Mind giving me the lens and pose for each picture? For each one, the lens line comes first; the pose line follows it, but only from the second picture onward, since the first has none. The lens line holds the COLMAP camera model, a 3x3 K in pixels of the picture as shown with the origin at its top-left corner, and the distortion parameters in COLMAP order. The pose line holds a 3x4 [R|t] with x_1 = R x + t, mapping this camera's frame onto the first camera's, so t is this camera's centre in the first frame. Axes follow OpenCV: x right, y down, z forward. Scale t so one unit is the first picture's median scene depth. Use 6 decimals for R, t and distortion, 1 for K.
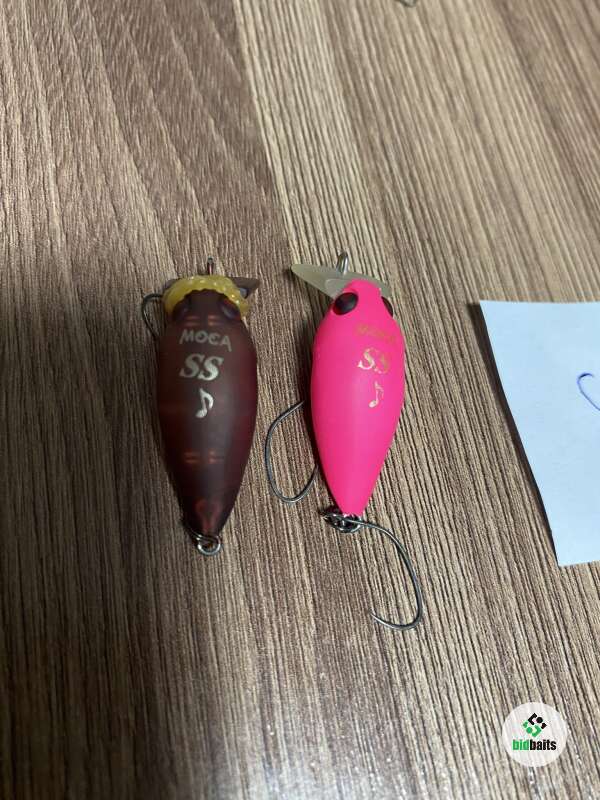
lens RADIAL K [[631.0, 0, 304.8], [0, 631.0, 404.3], [0, 0, 1]] dist [-0.055042, 0.027196]
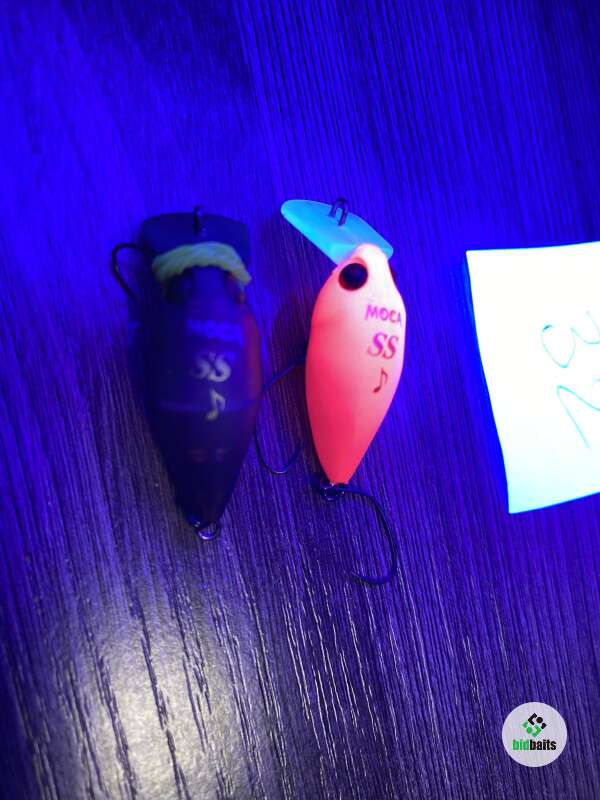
lens RADIAL K [[631.0, 0, 300.3], [0, 631.0, 399.2], [0, 0, 1]] dist [-0.055042, 0.027196]
pose [[0.976063, -0.002735, 0.217472, -0.189394], [-0.064125, 0.951851, 0.299778, -0.233592], [-0.207821, -0.306548, 0.928891, 0.094198]]
